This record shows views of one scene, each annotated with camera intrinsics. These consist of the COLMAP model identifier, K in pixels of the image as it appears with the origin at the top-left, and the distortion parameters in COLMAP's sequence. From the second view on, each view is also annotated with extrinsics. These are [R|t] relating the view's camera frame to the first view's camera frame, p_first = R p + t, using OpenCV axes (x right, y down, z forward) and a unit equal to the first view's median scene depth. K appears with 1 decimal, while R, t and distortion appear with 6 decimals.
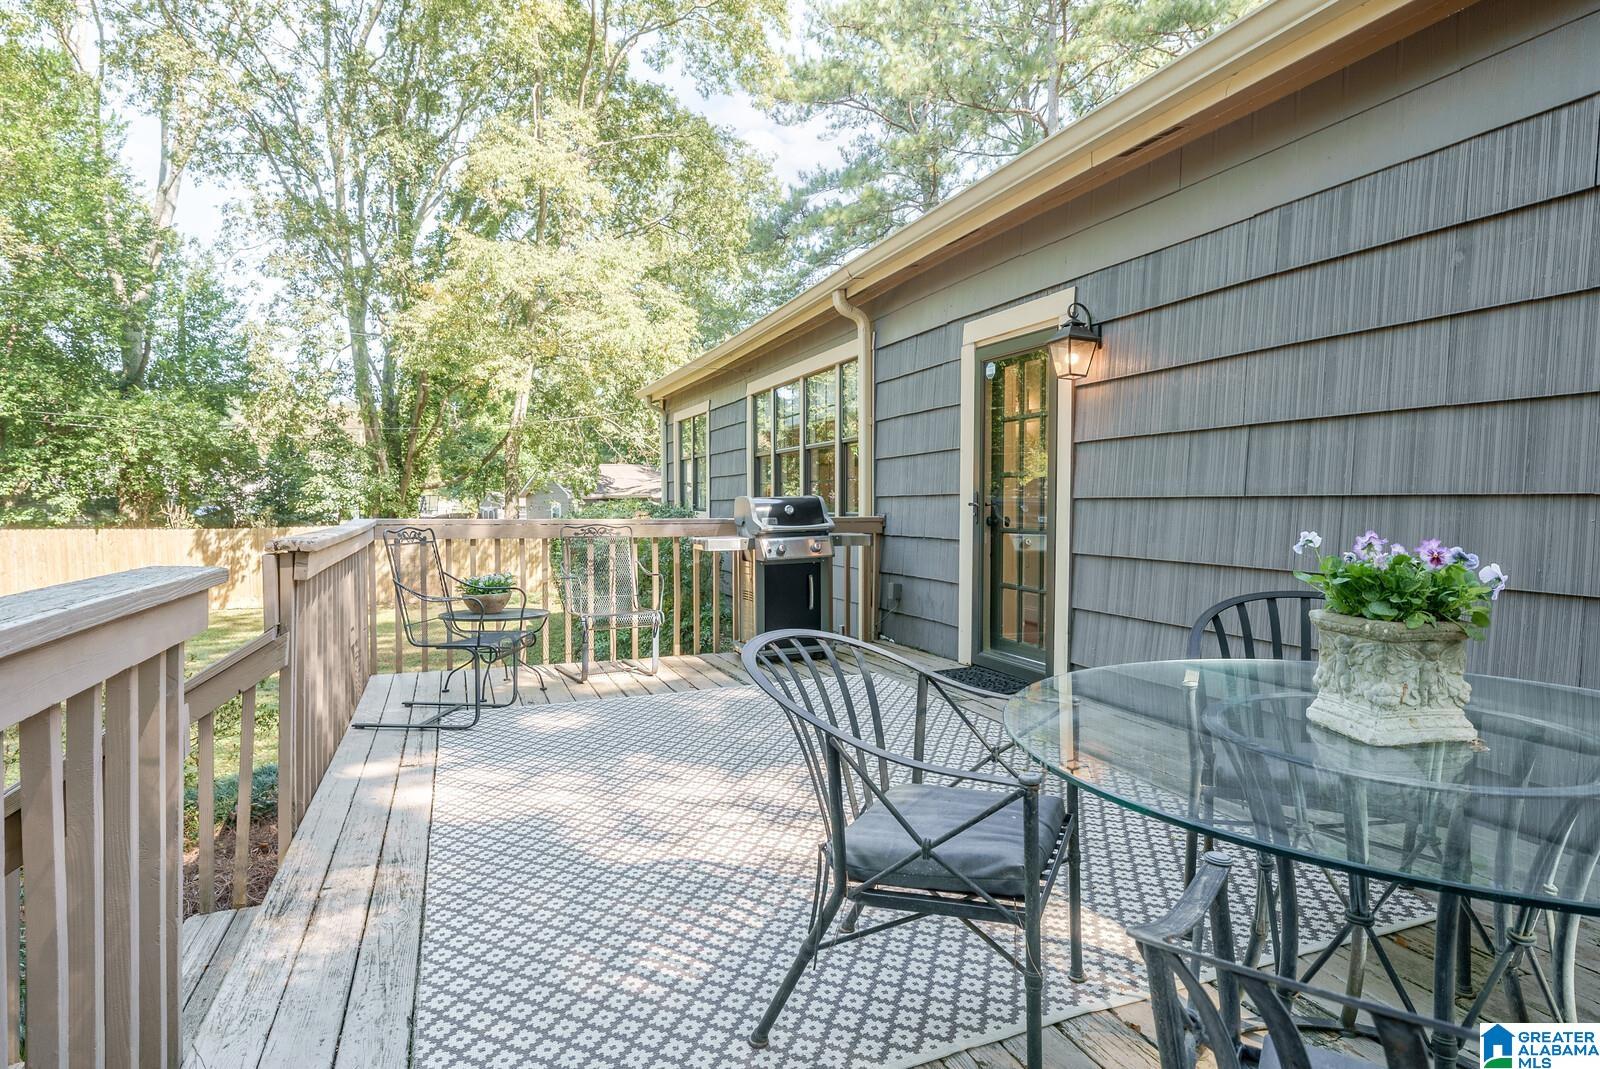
lens RADIAL K [[867.2, 0, 798.2], [0, 867.2, 542.0], [0, 0, 1]] dist [0.000933, -0.000263]
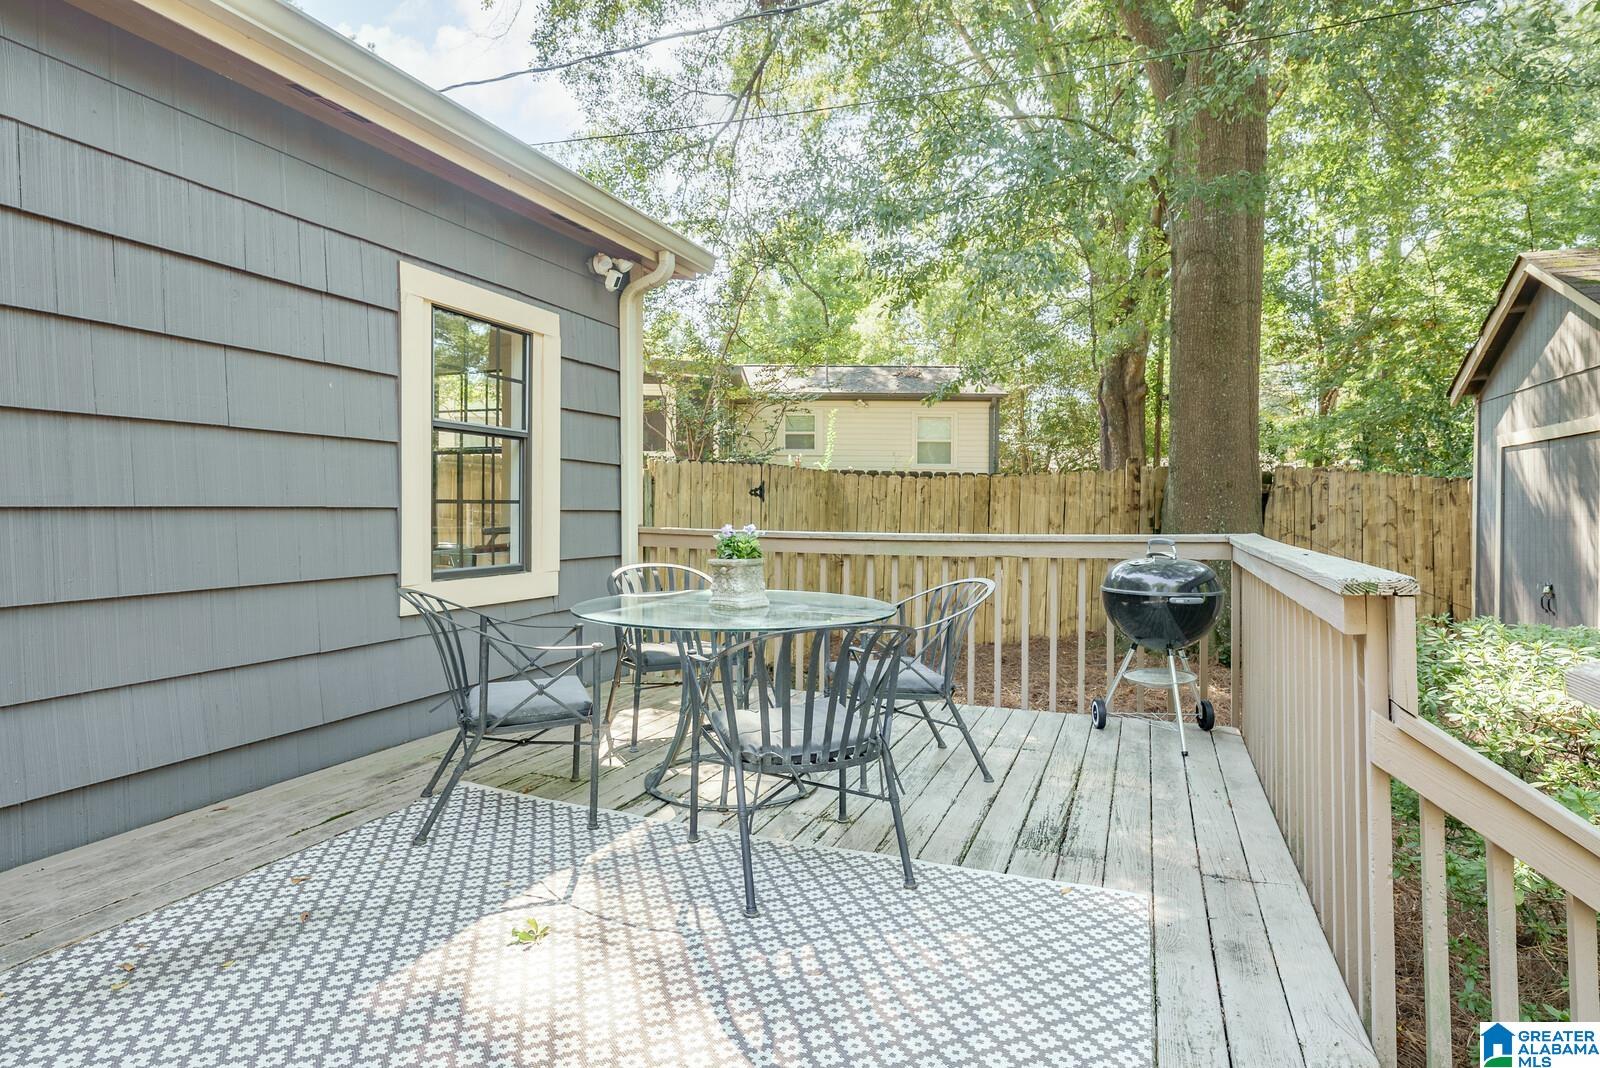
lens RADIAL K [[867.6, 0, 798.9], [0, 867.6, 503.1], [0, 0, 1]] dist [-0.000296, -0.000653]
pose [[-0.731530, 0.011123, 0.681718, -0.293395], [0.035560, 0.999128, 0.021857, -0.030972], [-0.680881, 0.040231, -0.731288, 0.707665]]
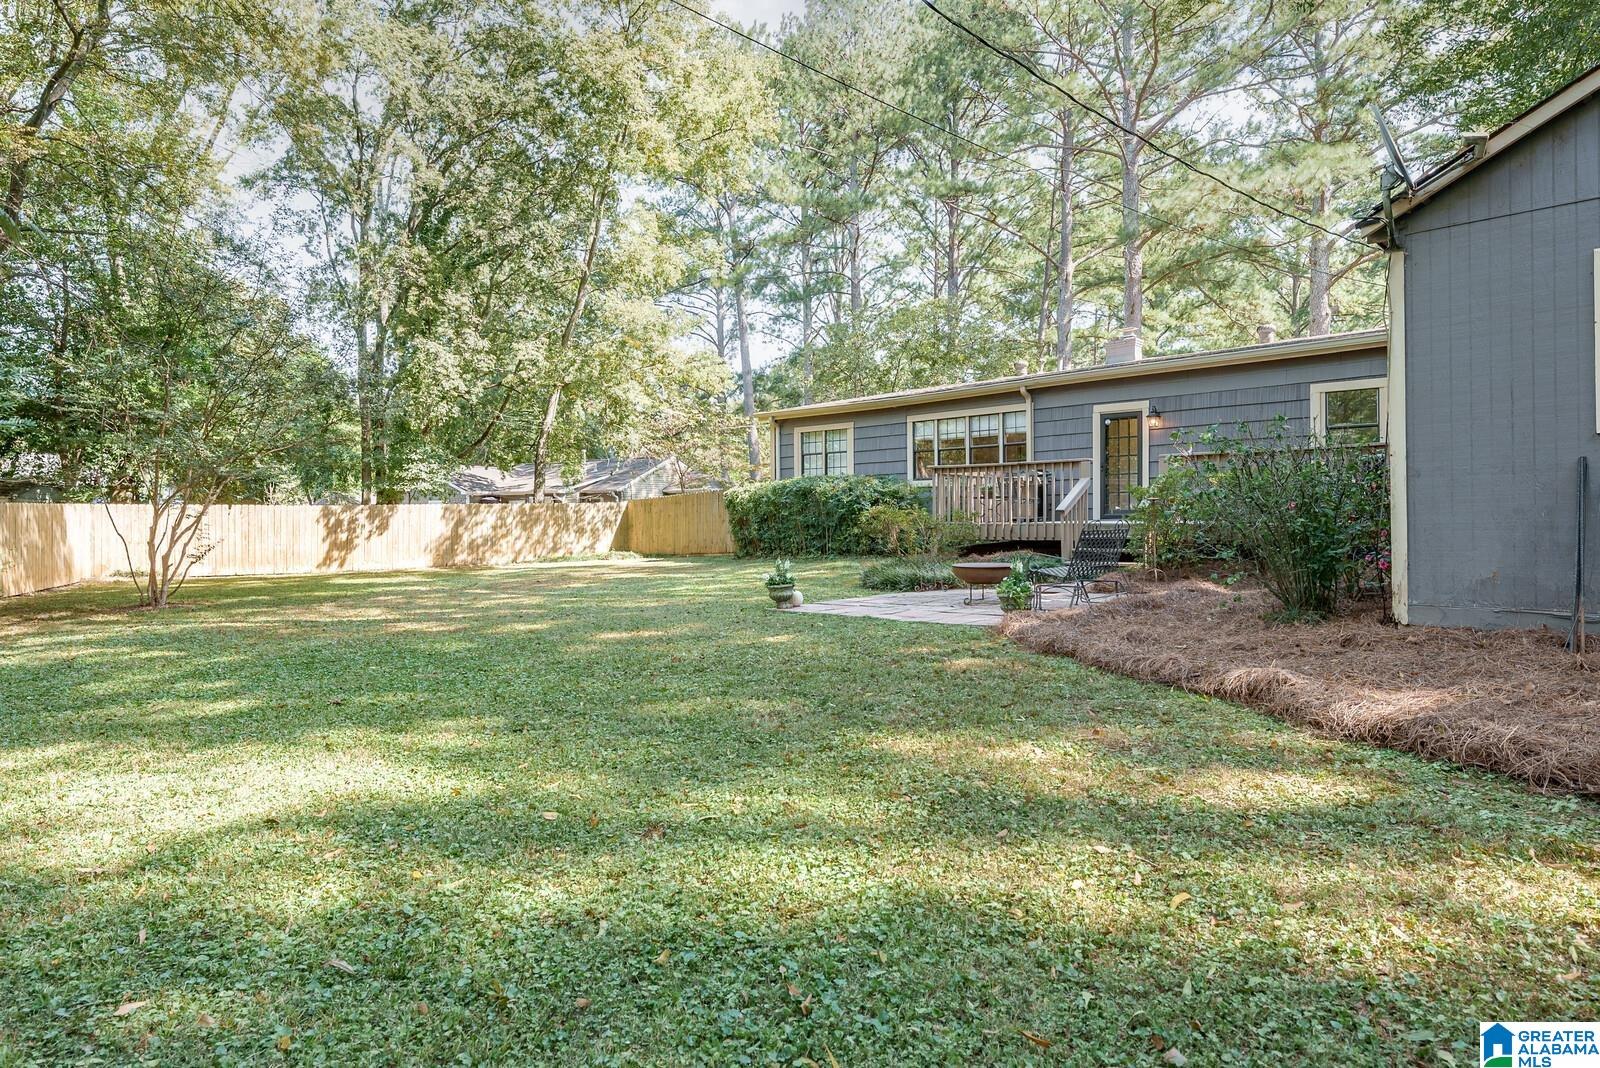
lens RADIAL K [[870.6, 0, 800.1], [0, 870.6, 513.6], [0, 0, 1]] dist [-0.004382, -0.001208]
pose [[0.913332, 0.004749, 0.407187, -2.020181], [0.016387, 0.998693, -0.048403, 0.258853], [-0.406885, 0.050880, 0.912061, -1.351723]]
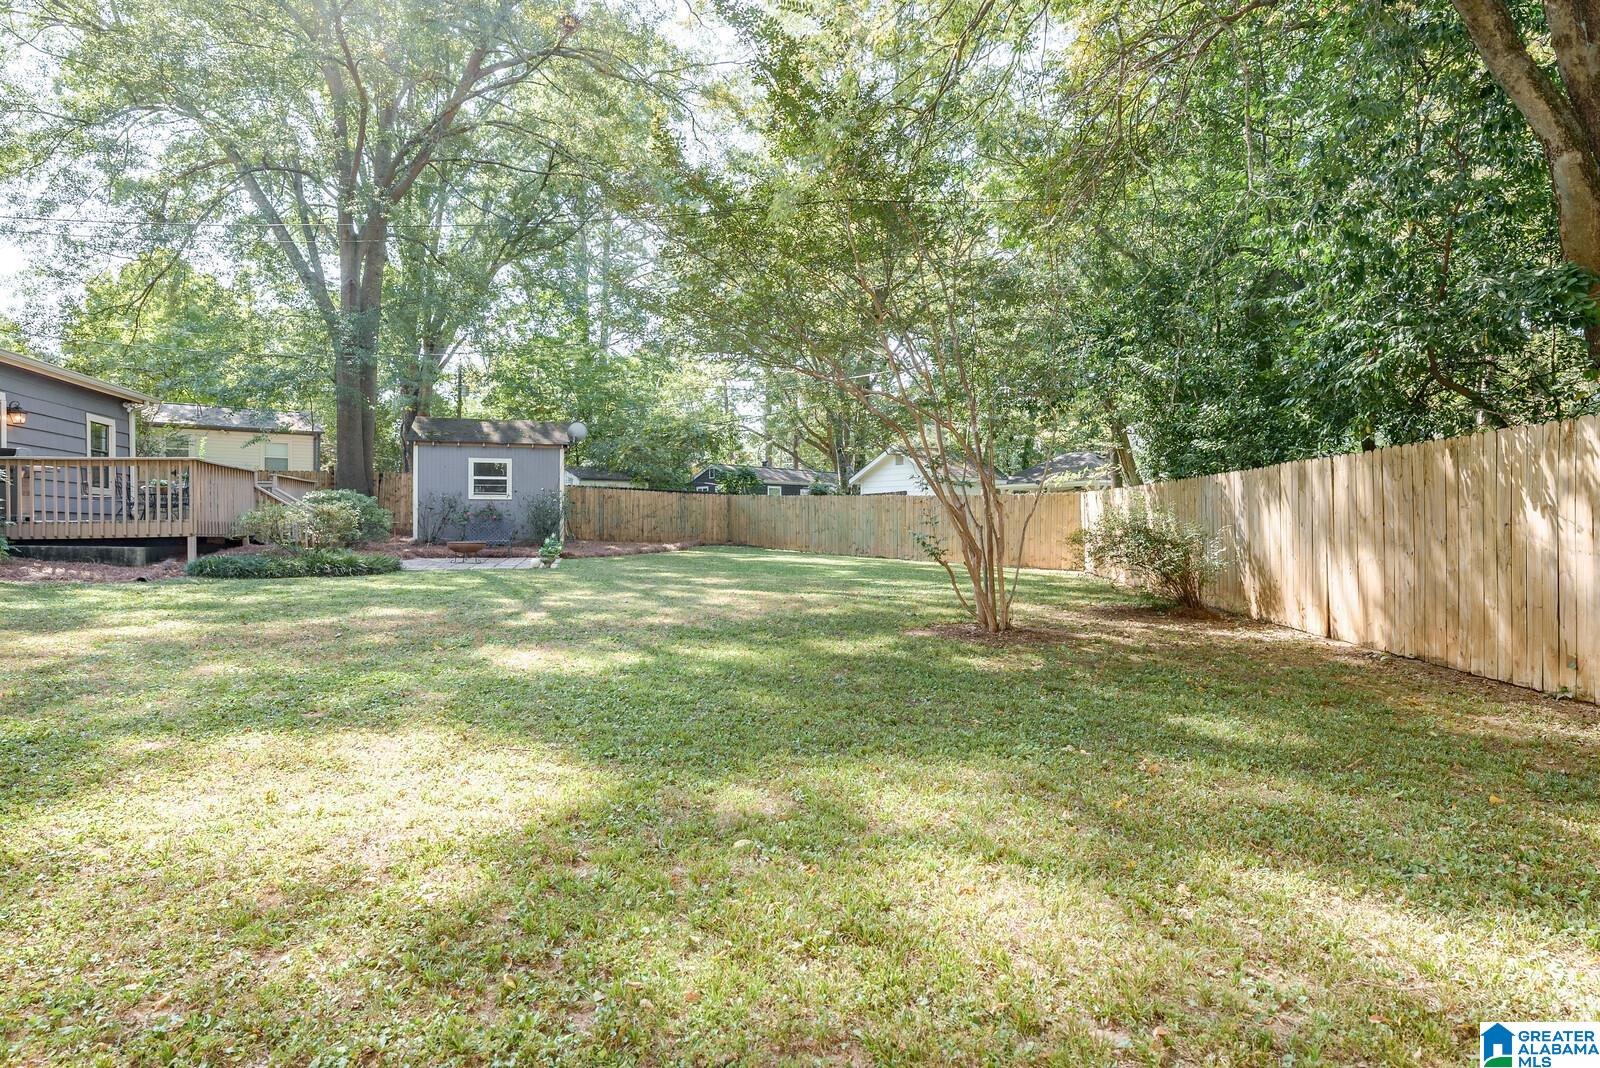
lens RADIAL K [[860.9, 0, 795.6], [0, 860.9, 525.4], [0, 0, 1]] dist [0.001365, -0.000769]
pose [[-0.993874, 0.016843, 0.109225, -2.517087], [0.021514, 0.998897, 0.041737, 0.109454], [-0.108401, 0.043831, -0.993140, 3.313187]]
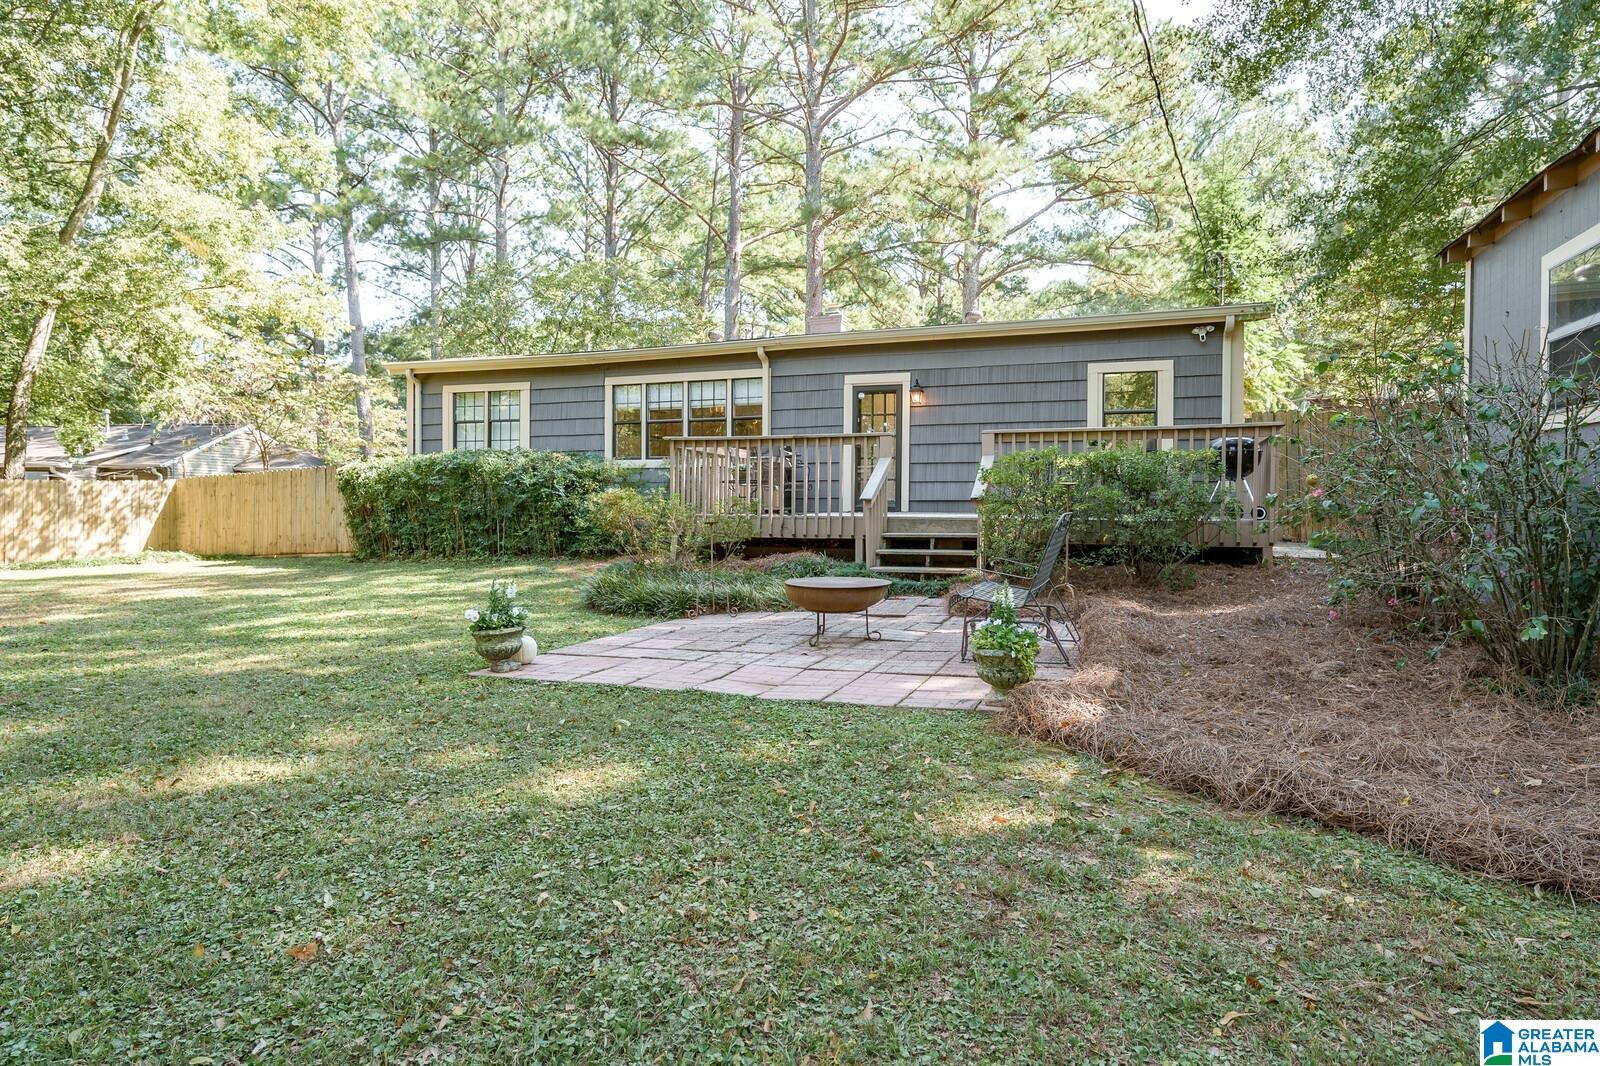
lens RADIAL K [[864.5, 0, 800.3], [0, 864.5, 513.3], [0, 0, 1]] dist [-0.001135, 0.000127]
pose [[0.664019, 0.006821, 0.747684, -1.817452], [0.022666, 0.999315, -0.029246, 0.224691], [-0.747372, 0.036367, 0.663410, -0.564345]]
